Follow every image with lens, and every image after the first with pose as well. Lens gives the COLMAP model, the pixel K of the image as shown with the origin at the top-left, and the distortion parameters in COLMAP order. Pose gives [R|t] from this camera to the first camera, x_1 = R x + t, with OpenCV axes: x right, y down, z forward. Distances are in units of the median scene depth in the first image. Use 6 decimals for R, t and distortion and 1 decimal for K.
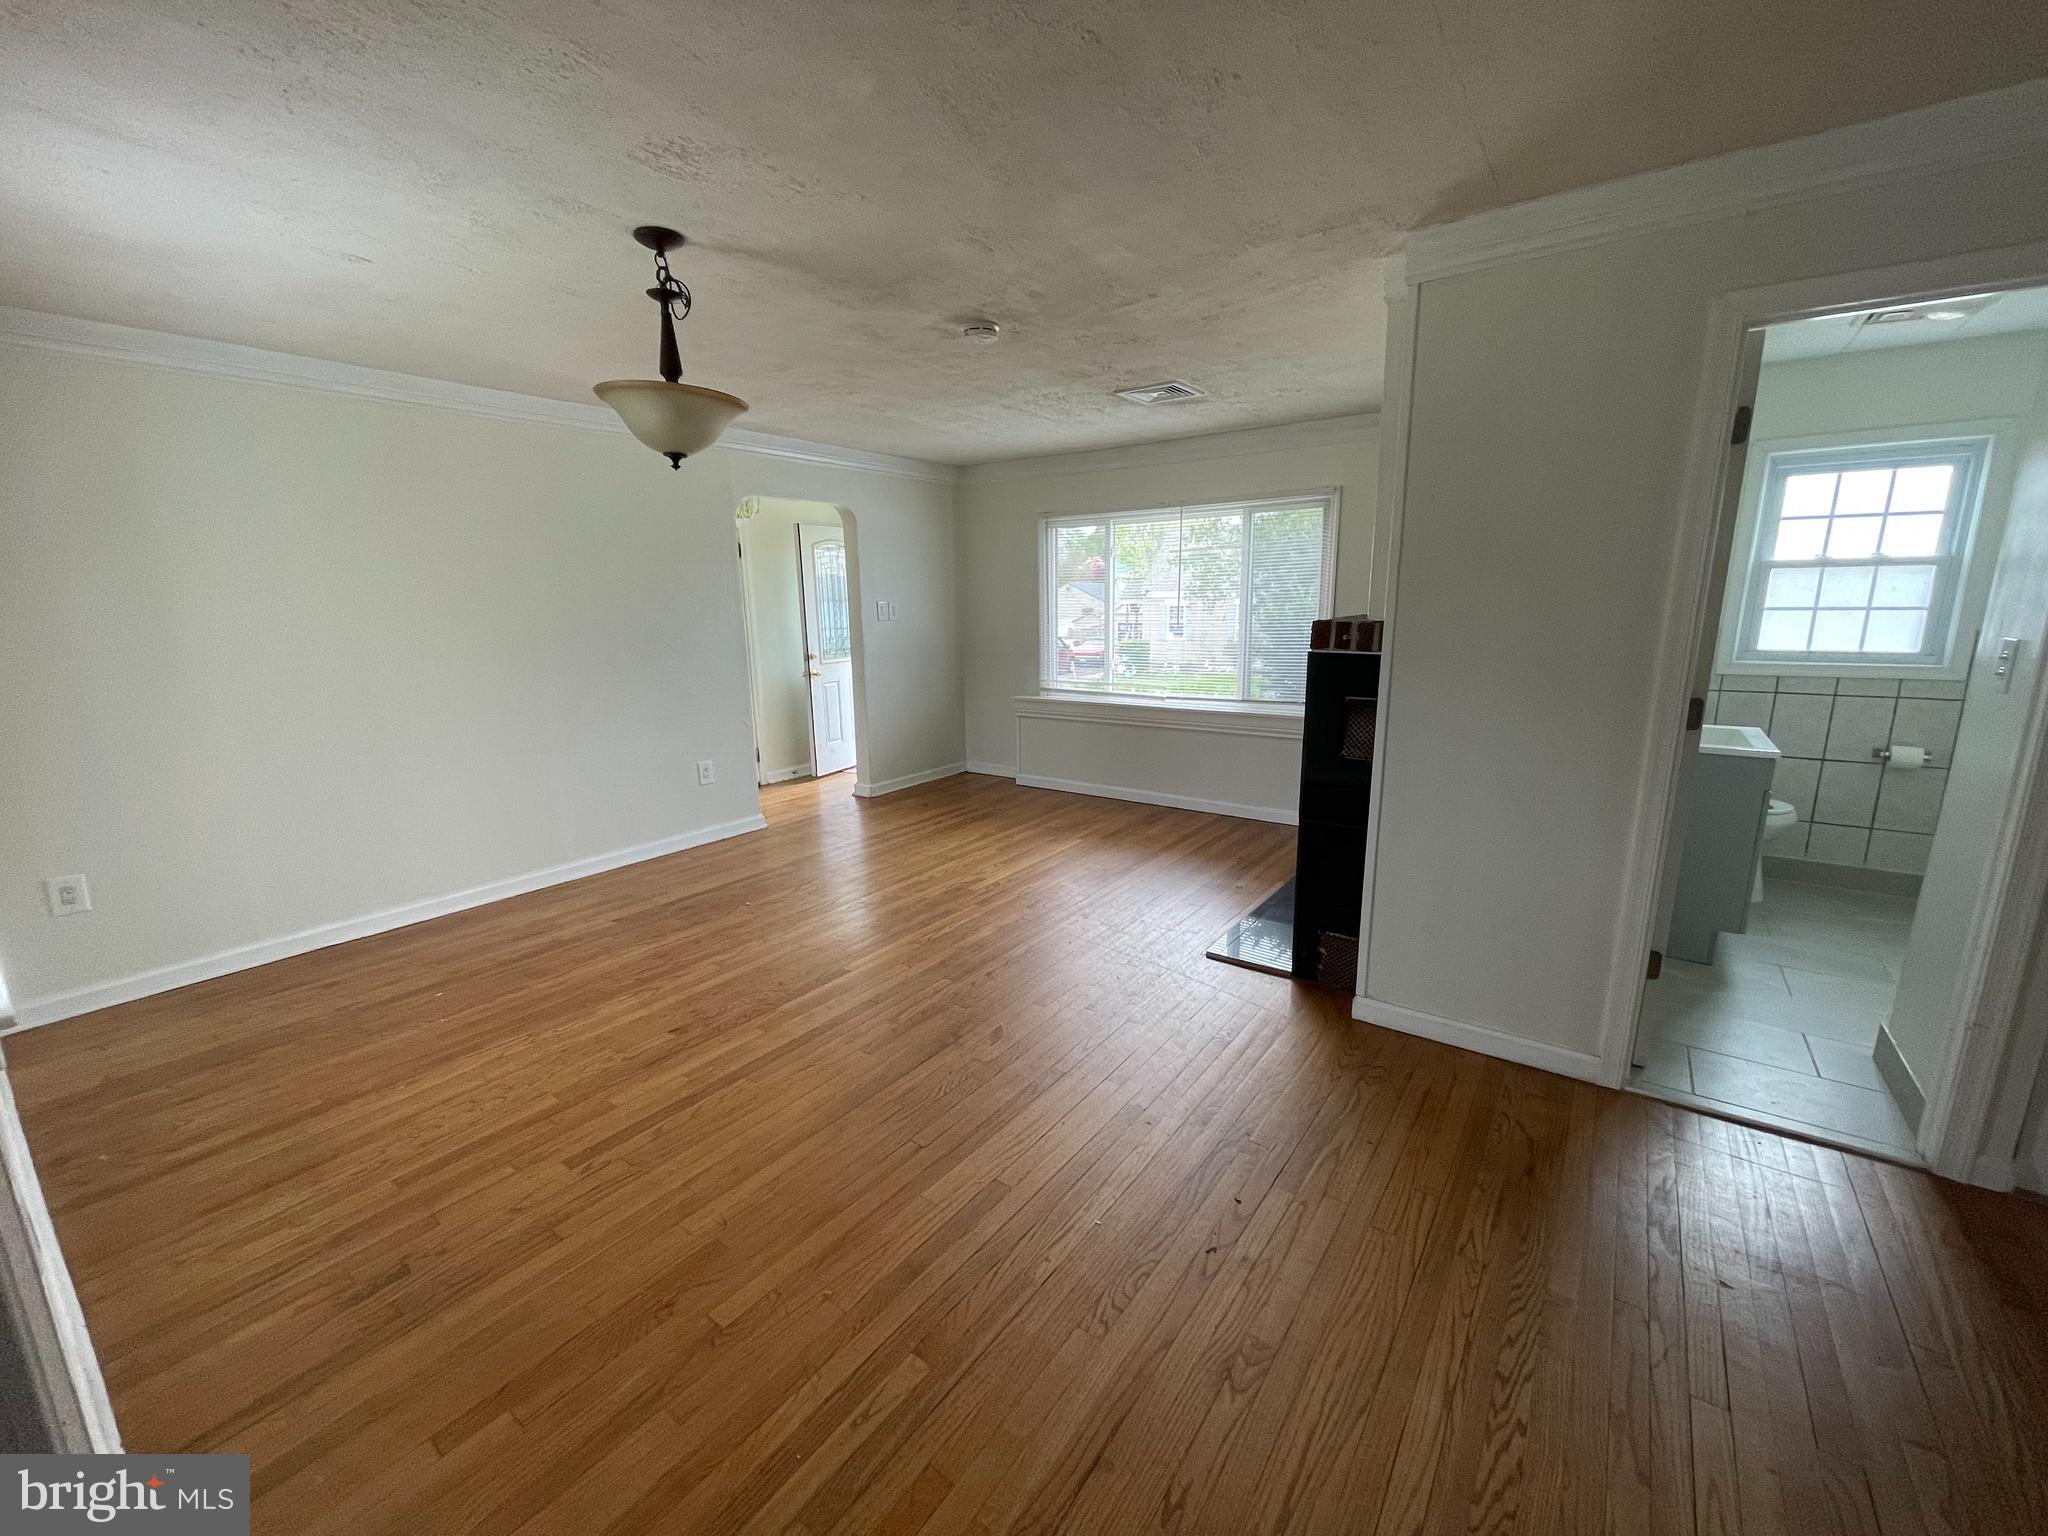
lens RADIAL K [[833.1, 0, 1022.8], [0, 833.1, 771.6], [0, 0, 1]] dist [0.002039, 0.000142]
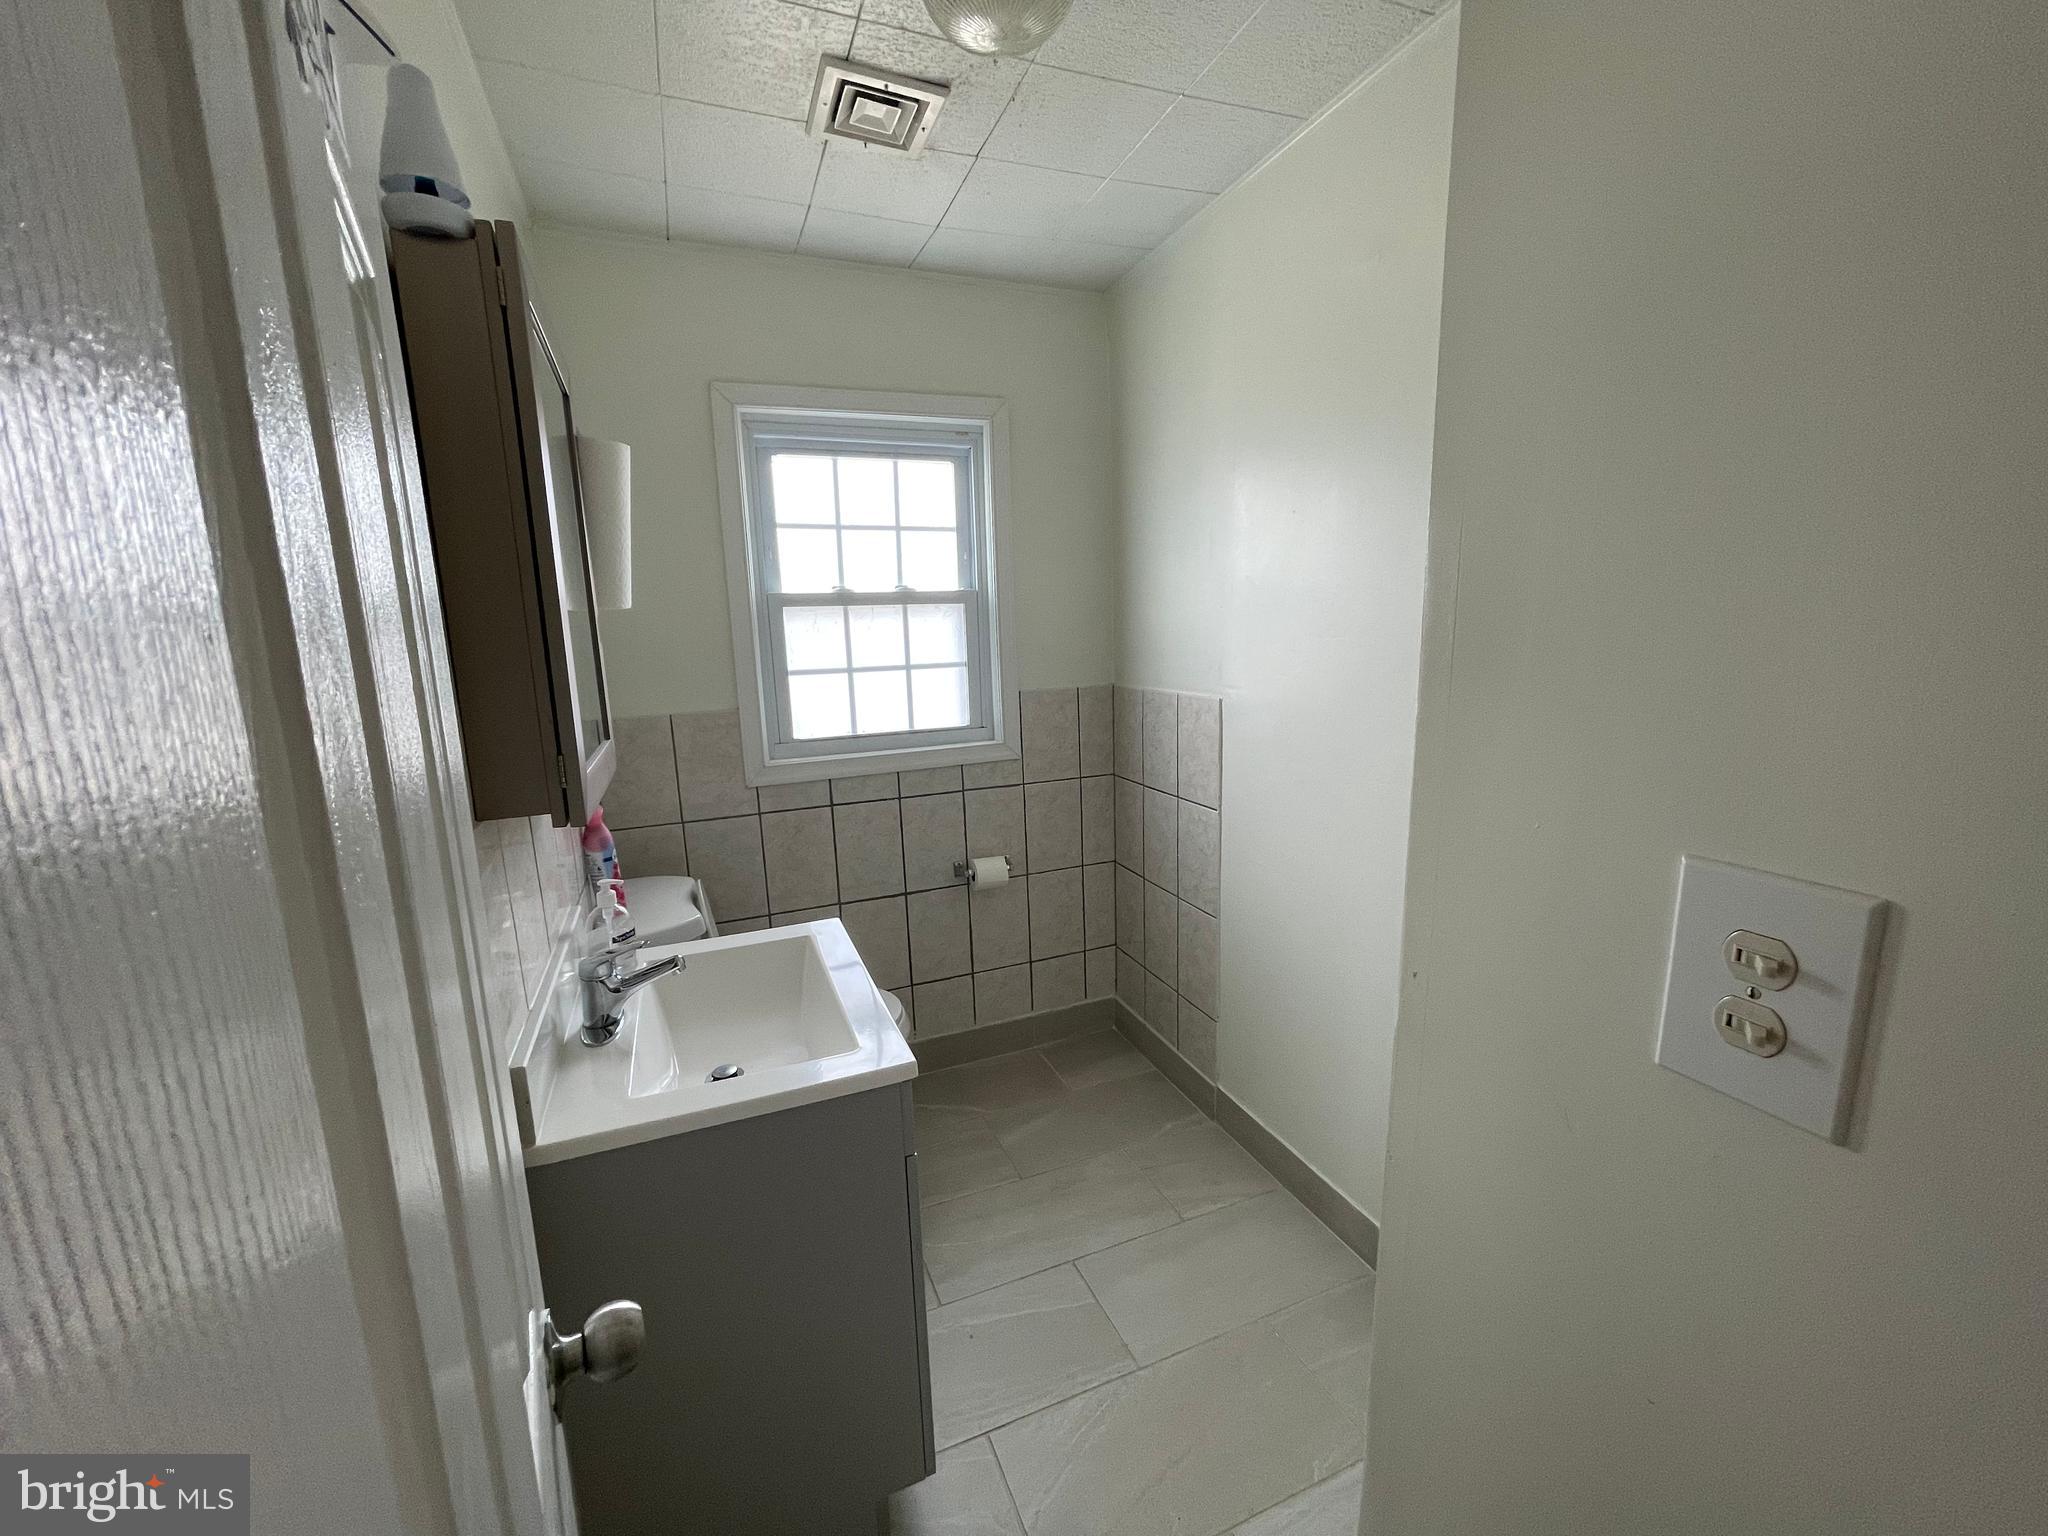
lens RADIAL K [[833.1, 0, 1018.6], [0, 833.1, 775.5], [0, 0, 1]] dist [0.002039, 0.000142]
pose [[0.529475, -0.159990, 0.833102, 0.486674], [0.199466, 0.978001, 0.061046, -0.132529], [-0.824542, 0.133853, 0.549740, 0.568954]]
